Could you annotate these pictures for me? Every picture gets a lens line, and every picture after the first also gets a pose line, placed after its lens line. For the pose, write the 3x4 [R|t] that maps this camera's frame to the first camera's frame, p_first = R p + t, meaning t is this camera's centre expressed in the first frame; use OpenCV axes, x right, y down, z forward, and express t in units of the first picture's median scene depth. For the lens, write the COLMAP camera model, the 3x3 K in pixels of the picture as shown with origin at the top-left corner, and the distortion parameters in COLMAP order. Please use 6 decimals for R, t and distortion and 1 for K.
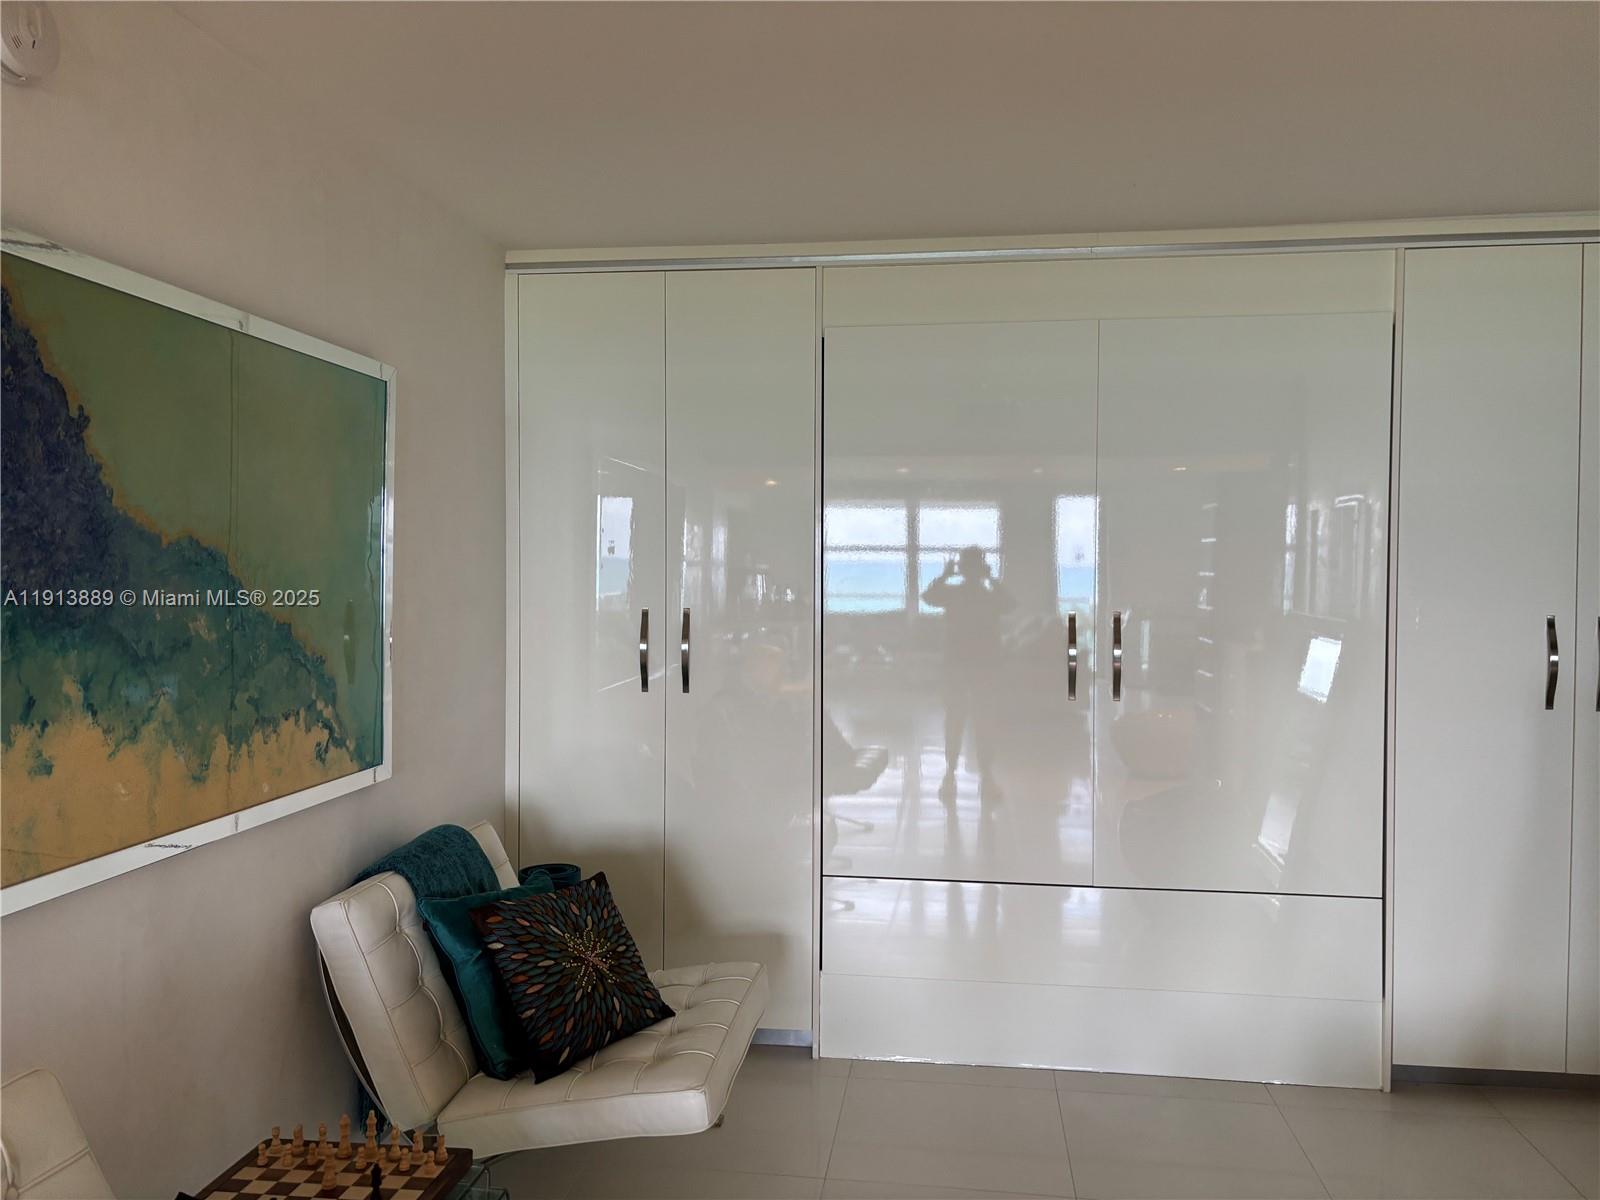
lens RADIAL K [[1181.3, 0, 800.6], [0, 1181.3, 601.7], [0, 0, 1]] dist [0.083349, -0.124864]
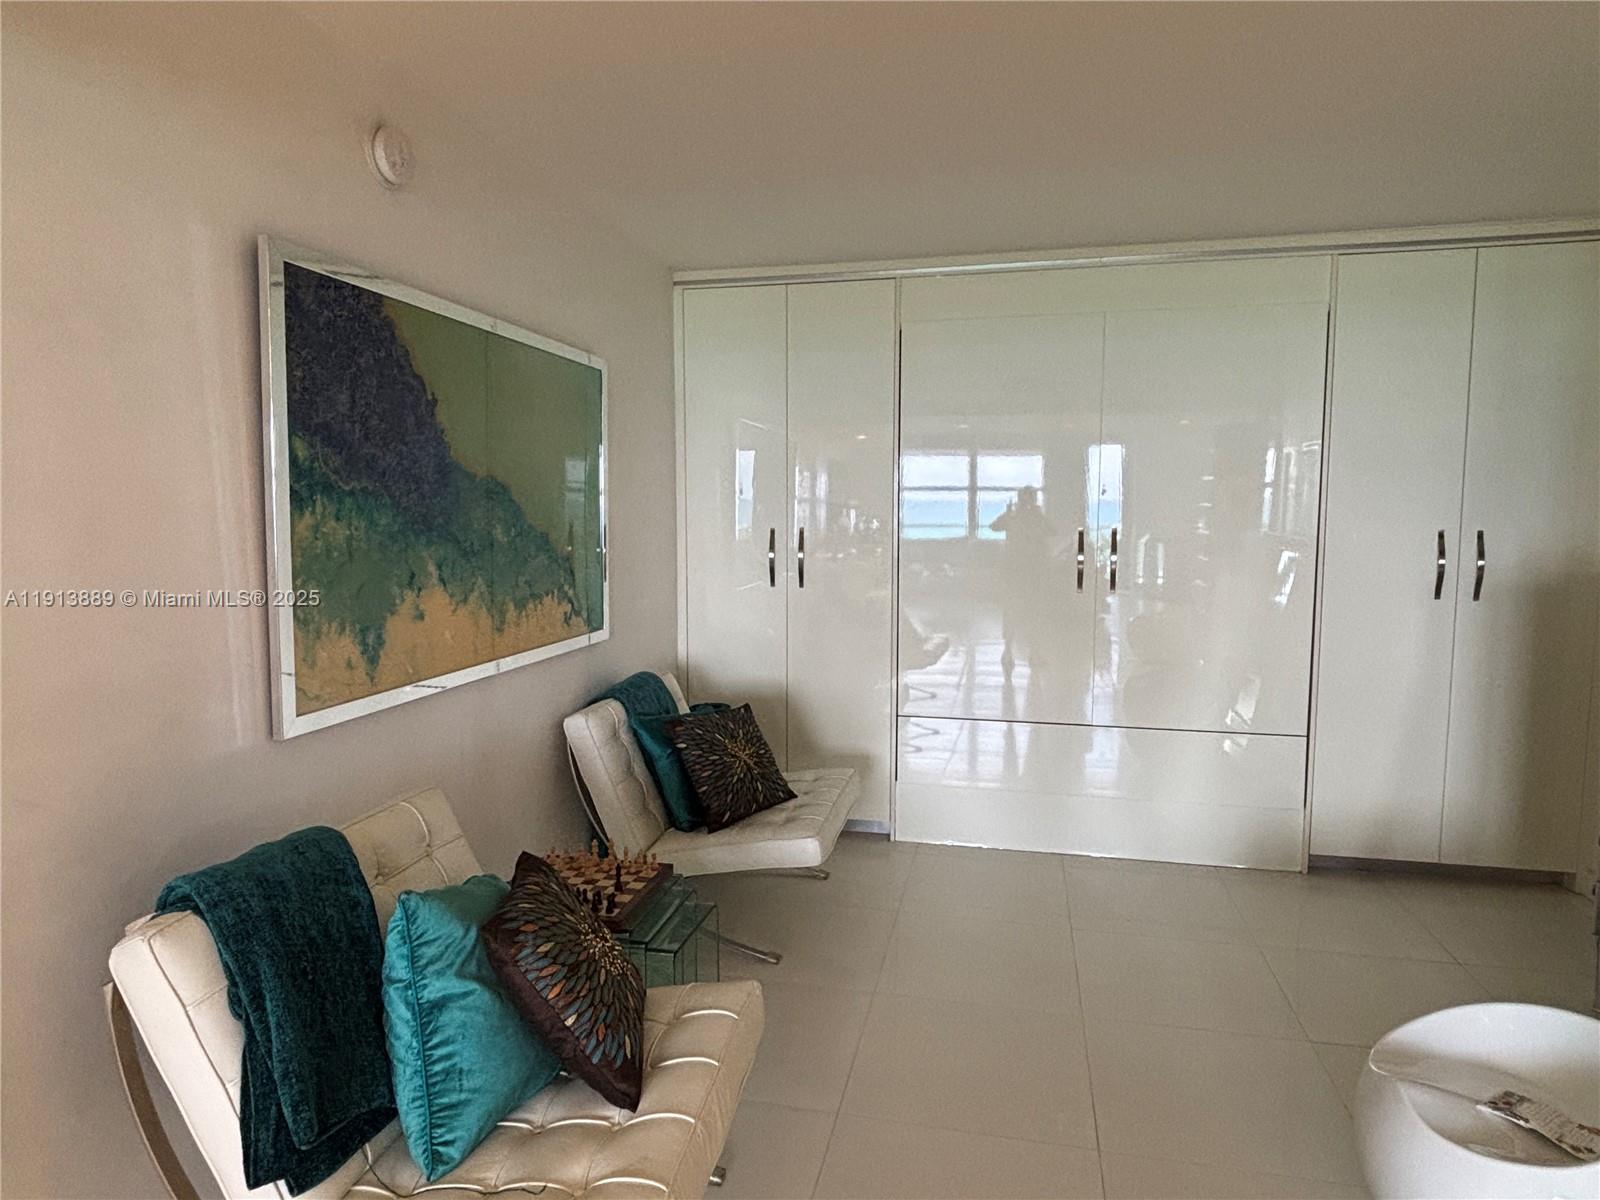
lens RADIAL K [[957.3, 0, 802.9], [0, 957.3, 600.4], [0, 0, 1]] dist [0.053818, -0.066416]
pose [[0.996388, 0.004082, -0.084821, 0.002513], [0.001680, 0.997701, 0.067754, 0.019263], [0.084902, -0.067652, 0.994090, -0.181525]]
